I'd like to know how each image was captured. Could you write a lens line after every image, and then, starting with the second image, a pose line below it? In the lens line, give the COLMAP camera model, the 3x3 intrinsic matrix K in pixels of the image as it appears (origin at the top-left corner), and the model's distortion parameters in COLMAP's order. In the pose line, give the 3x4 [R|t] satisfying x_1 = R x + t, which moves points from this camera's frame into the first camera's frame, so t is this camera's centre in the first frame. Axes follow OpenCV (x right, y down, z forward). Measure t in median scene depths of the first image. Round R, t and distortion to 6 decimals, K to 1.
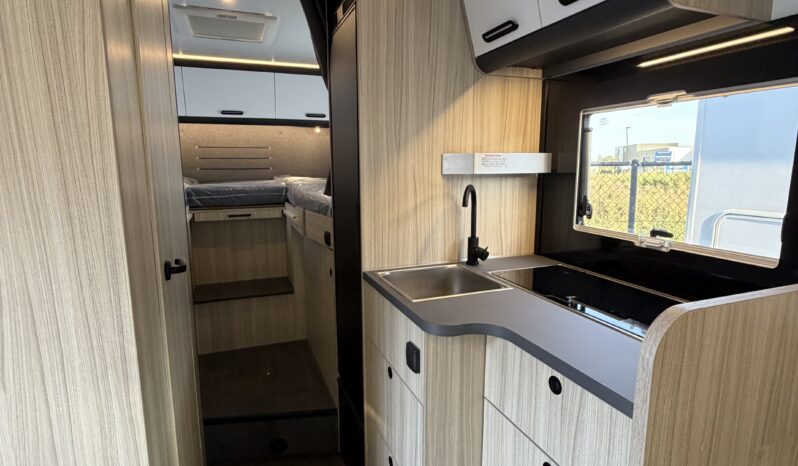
lens RADIAL K [[424.1, 0, 403.5], [0, 424.1, 231.7], [0, 0, 1]] dist [-0.001274, 0.000454]
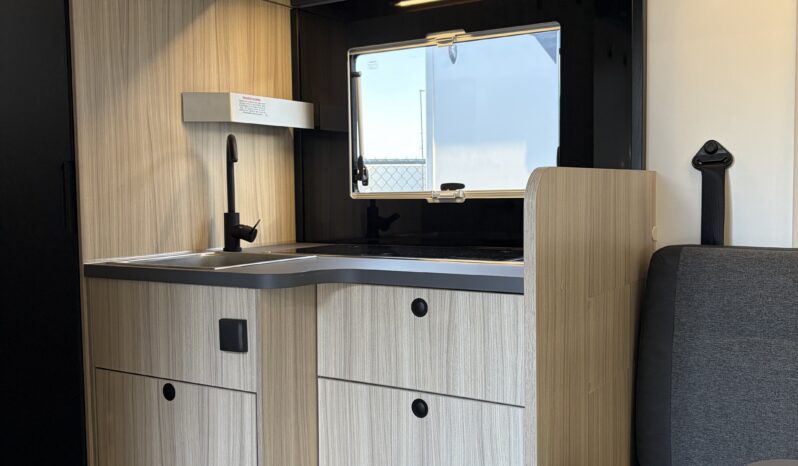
lens RADIAL K [[798.8, 0, 399.0], [0, 798.8, 233.0], [0, 0, 1]] dist [0.106827, -0.008873]
pose [[0.810511, -0.045594, 0.583946, -0.415359], [0.108026, 0.991499, -0.072523, 0.184149], [-0.575675, 0.121863, 0.808546, -0.258969]]
